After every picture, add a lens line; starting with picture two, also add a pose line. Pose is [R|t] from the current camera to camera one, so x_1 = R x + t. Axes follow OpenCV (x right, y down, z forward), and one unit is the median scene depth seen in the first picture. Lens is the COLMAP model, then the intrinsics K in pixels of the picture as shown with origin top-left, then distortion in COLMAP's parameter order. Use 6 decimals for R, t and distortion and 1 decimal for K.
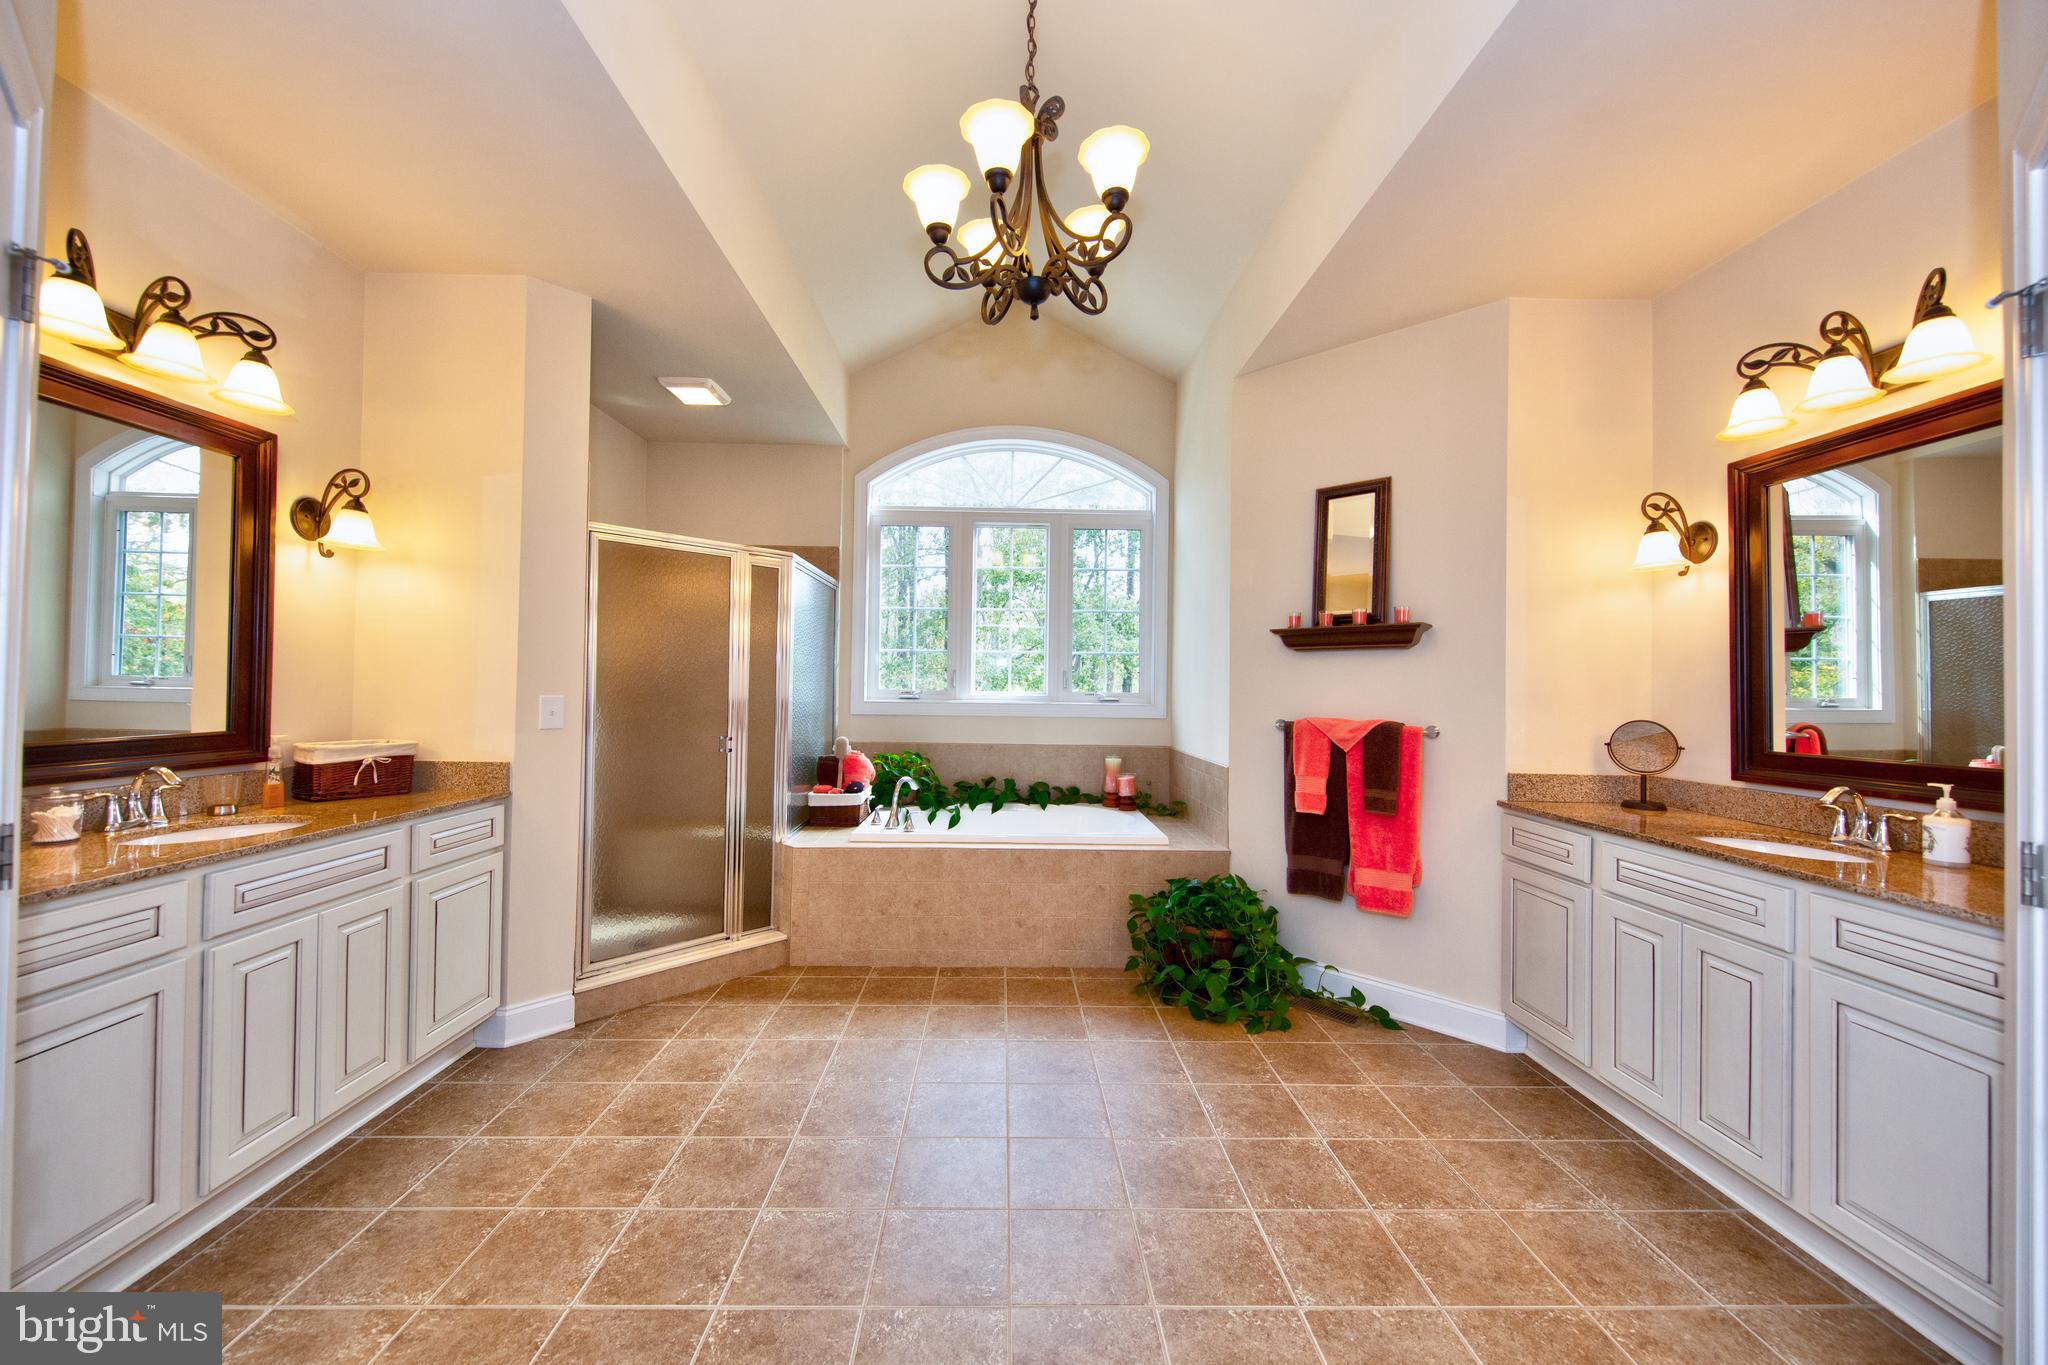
lens RADIAL K [[748.1, 0, 1019.0], [0, 748.1, 679.1], [0, 0, 1]] dist [-0.000310, -0.001592]
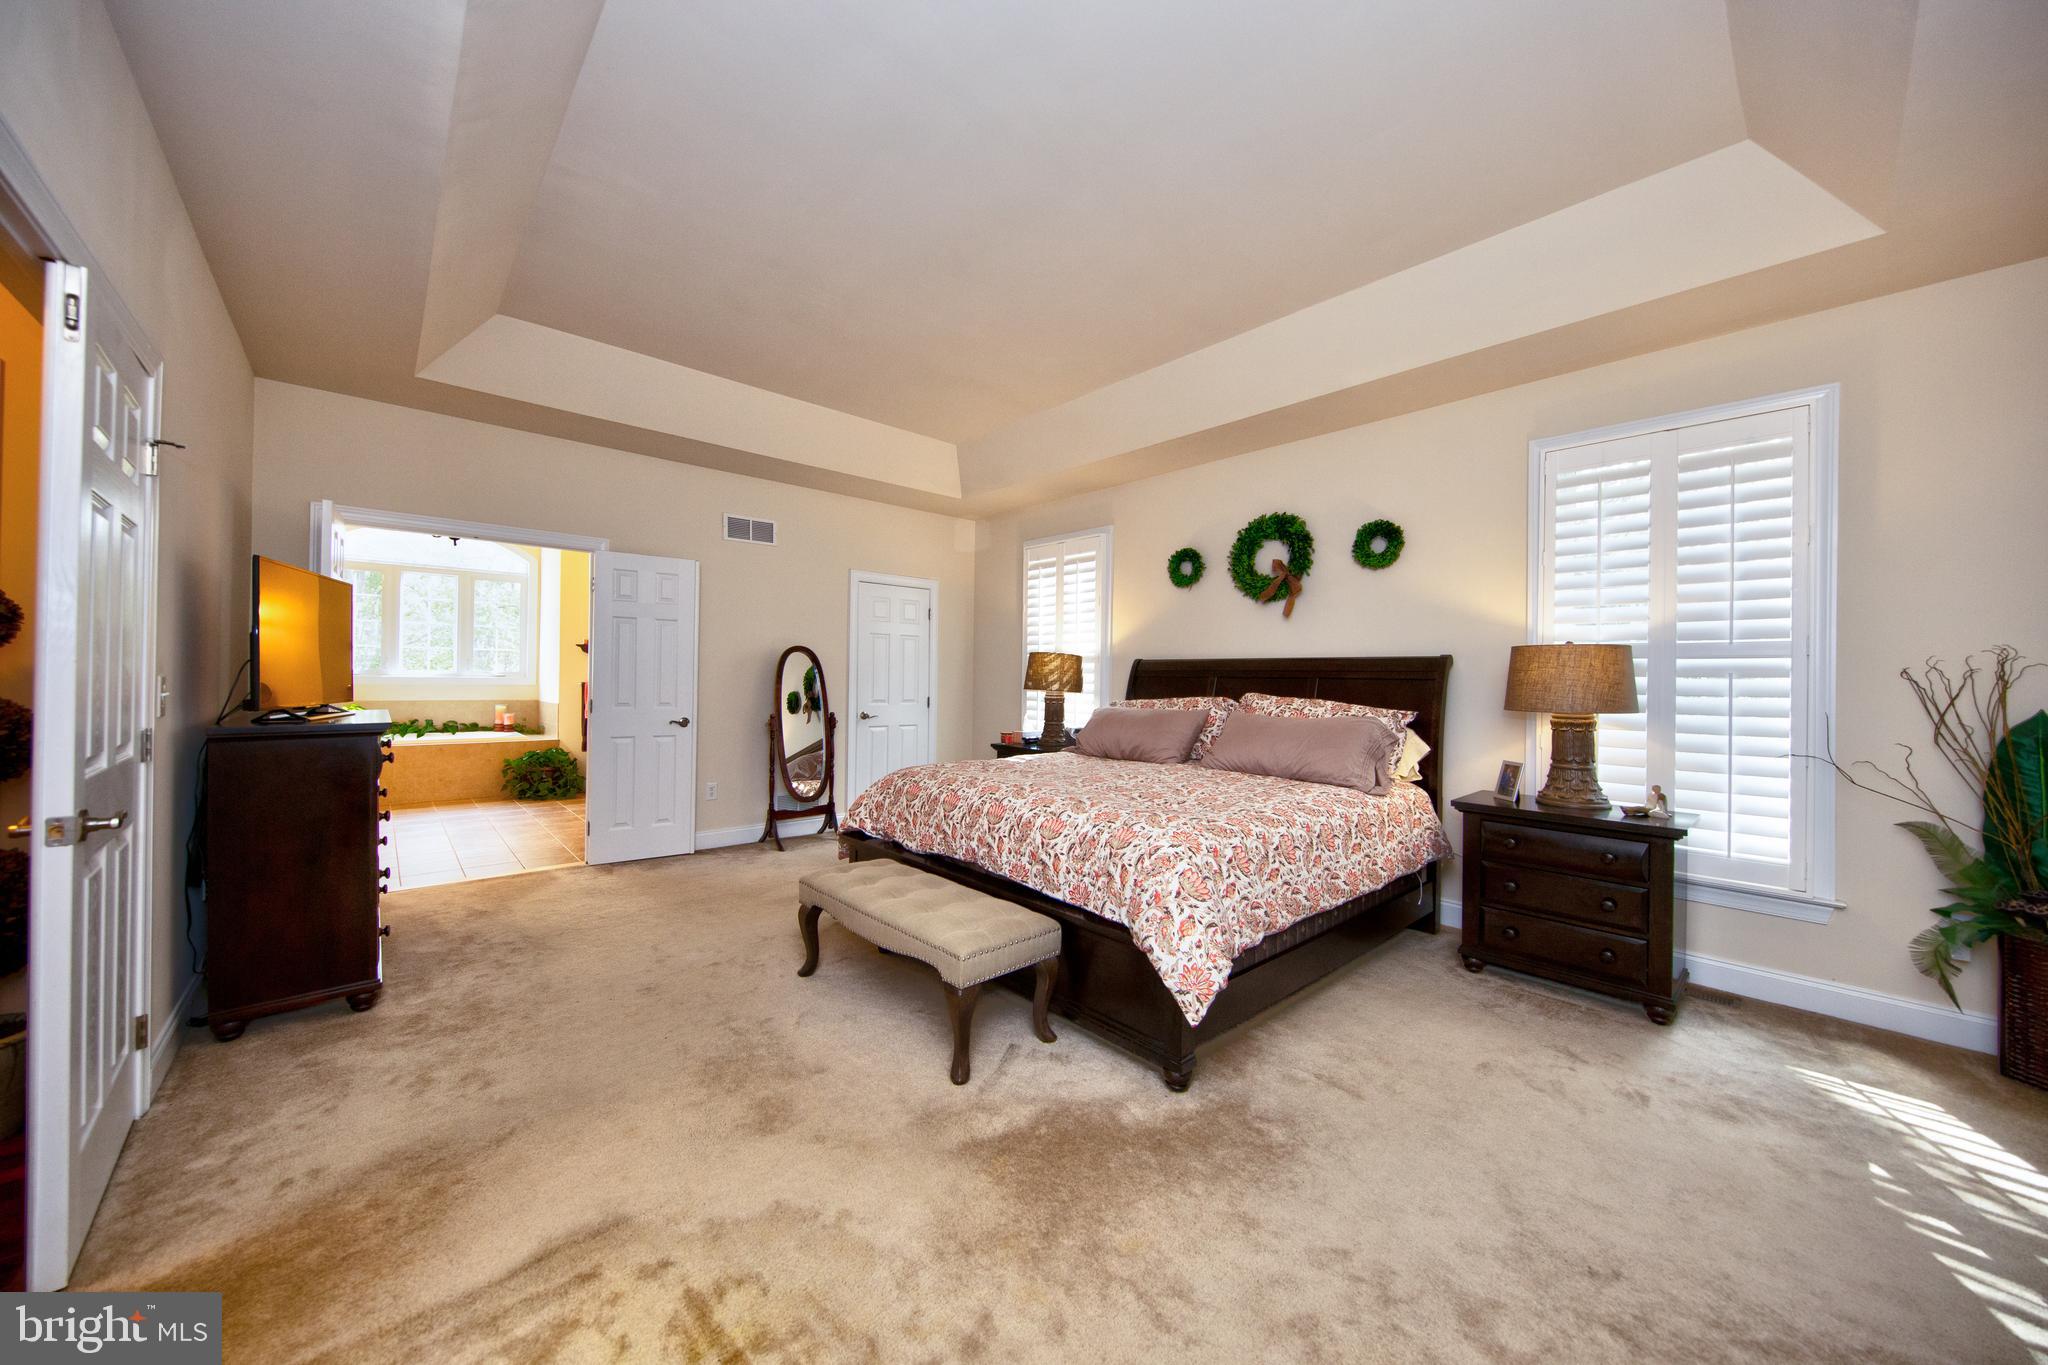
lens RADIAL K [[748.1, 0, 1028.7], [0, 748.1, 682.1], [0, 0, 1]] dist [-0.000310, -0.001592]
pose [[0.762677, -0.001878, 0.646777, -0.075961], [-0.009144, 0.999865, 0.013686, 0.008804], [-0.646715, -0.016352, 0.762556, -1.287356]]
